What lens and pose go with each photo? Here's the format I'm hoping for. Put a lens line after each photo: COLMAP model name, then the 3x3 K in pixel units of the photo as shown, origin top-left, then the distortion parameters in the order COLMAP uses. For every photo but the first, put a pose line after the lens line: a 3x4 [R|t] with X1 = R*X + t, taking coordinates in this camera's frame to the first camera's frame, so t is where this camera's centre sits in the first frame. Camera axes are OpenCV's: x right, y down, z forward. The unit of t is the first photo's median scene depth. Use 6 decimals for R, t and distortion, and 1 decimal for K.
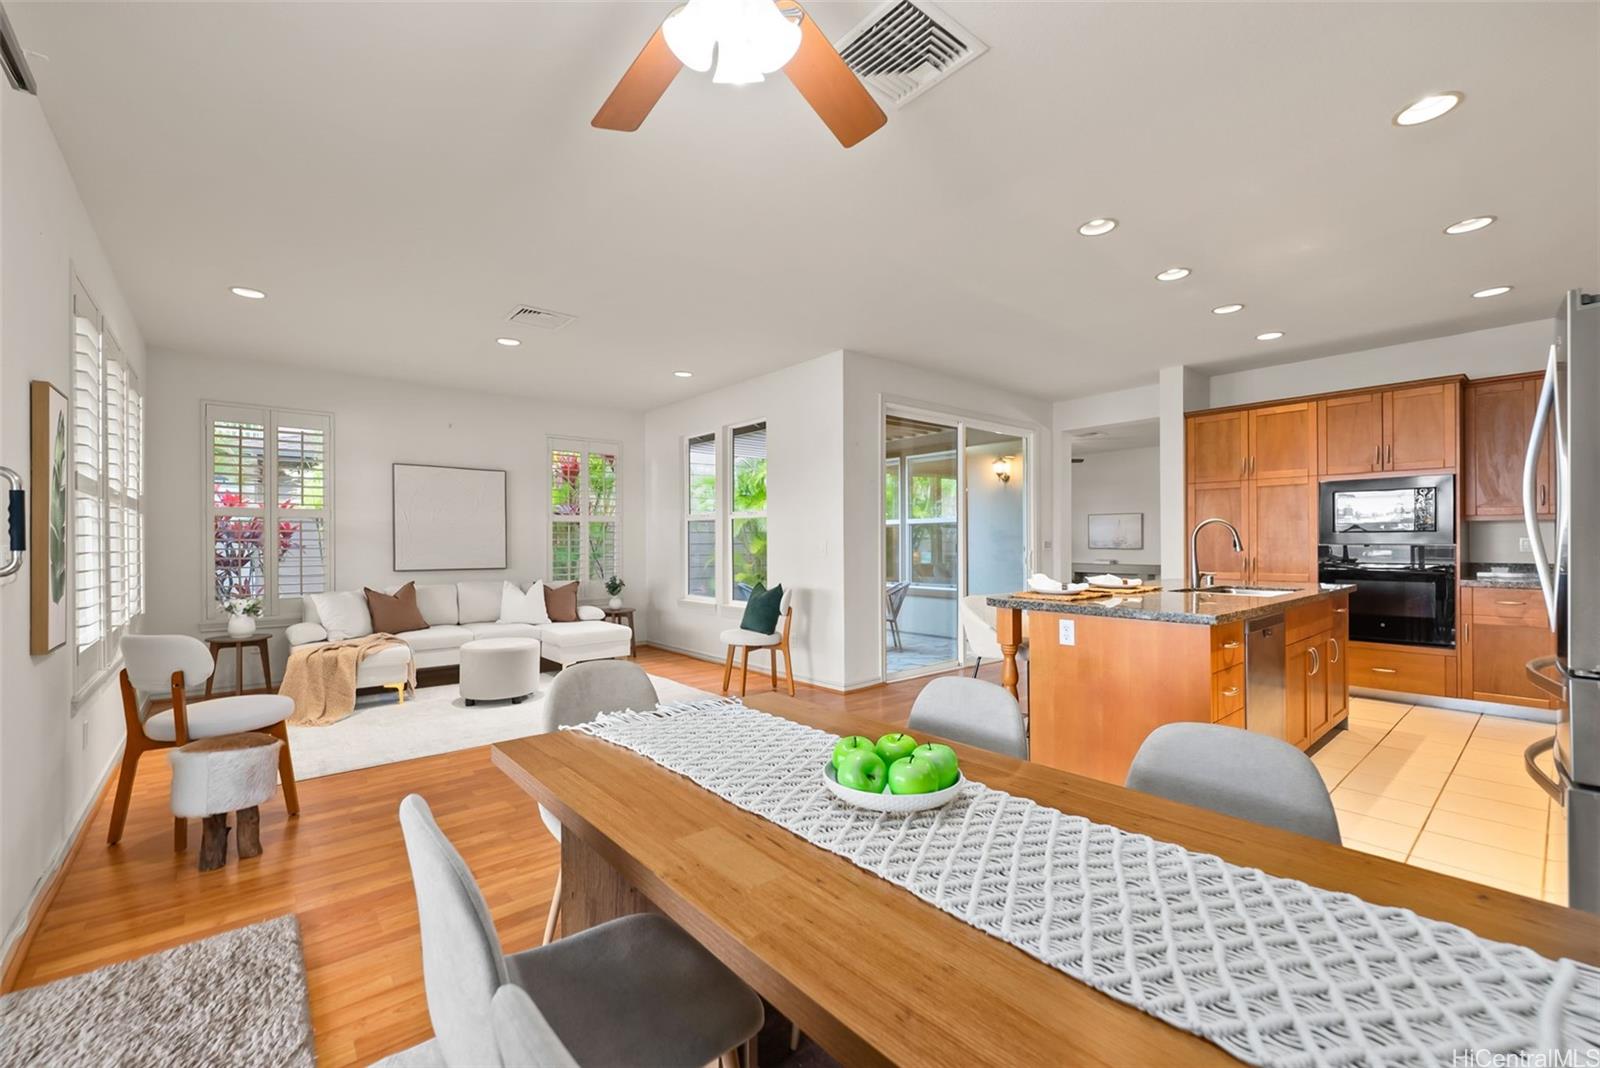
lens RADIAL K [[674.7, 0, 797.9], [0, 674.7, 543.4], [0, 0, 1]] dist [0.001888, 0.000137]
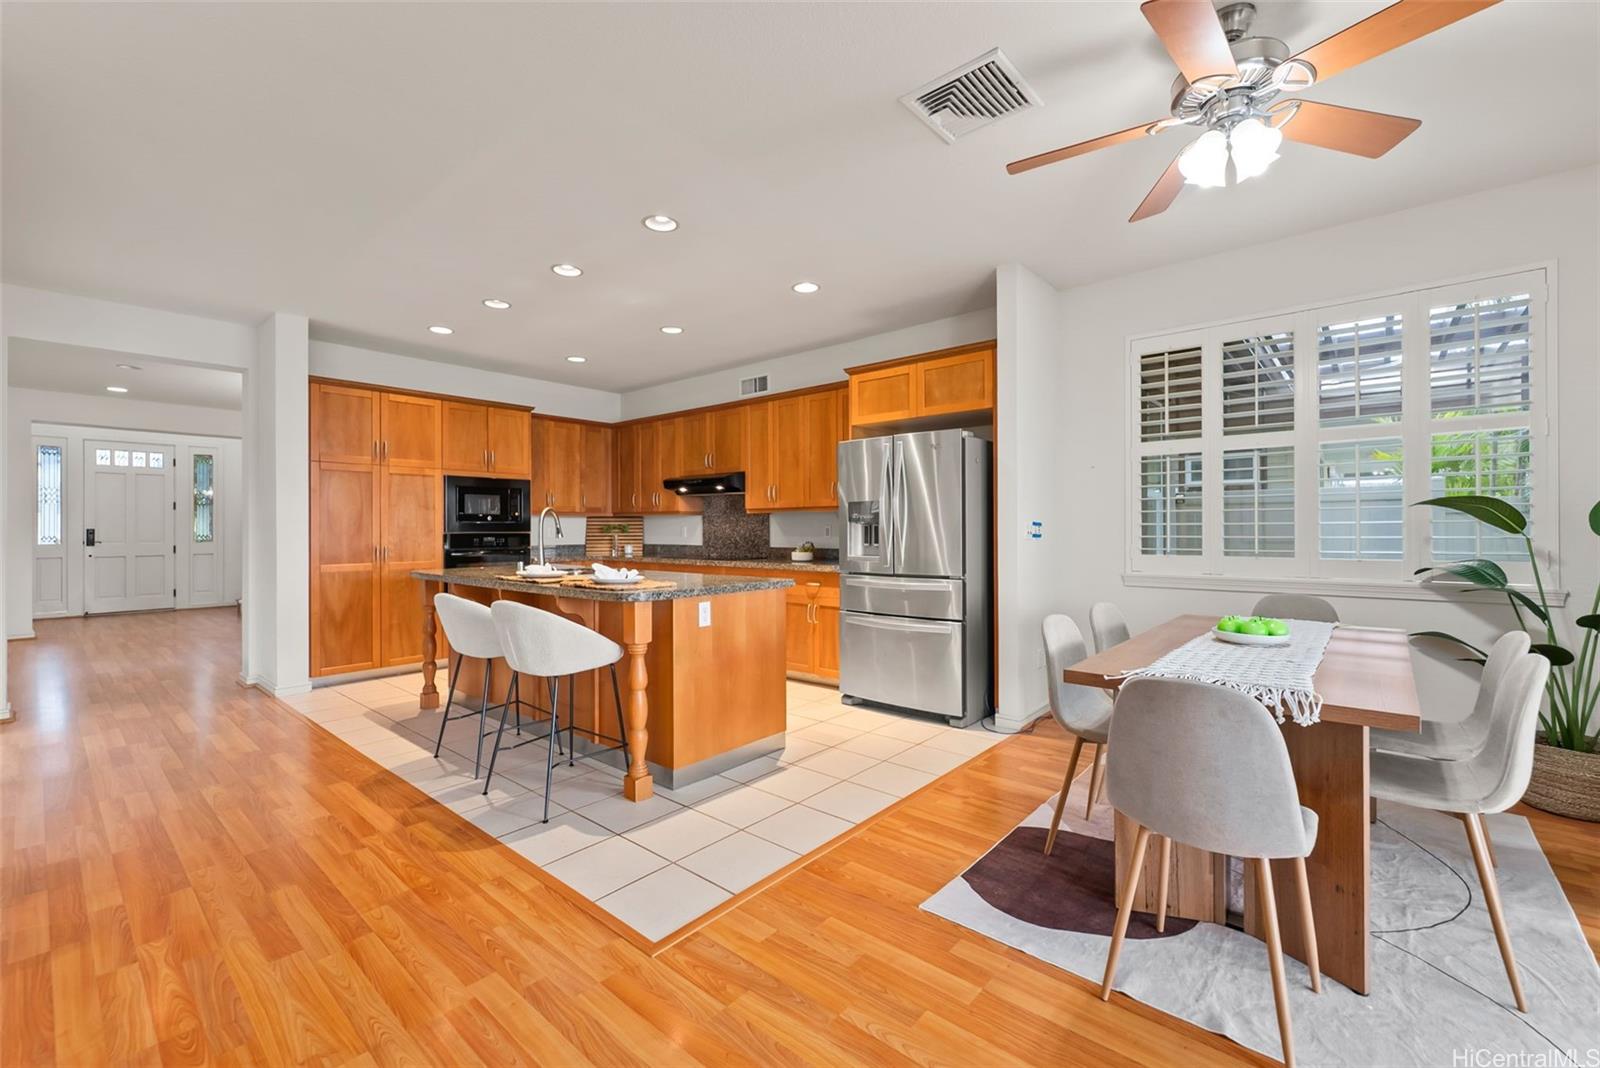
lens RADIAL K [[674.7, 0, 797.9], [0, 674.7, 543.4], [0, 0, 1]] dist [0.001888, 0.000137]
pose [[-0.135685, -0.013029, 0.990666, -0.365185], [0.000534, 0.999912, 0.013223, 0.004229], [-0.990752, 0.002323, -0.135666, 0.552422]]
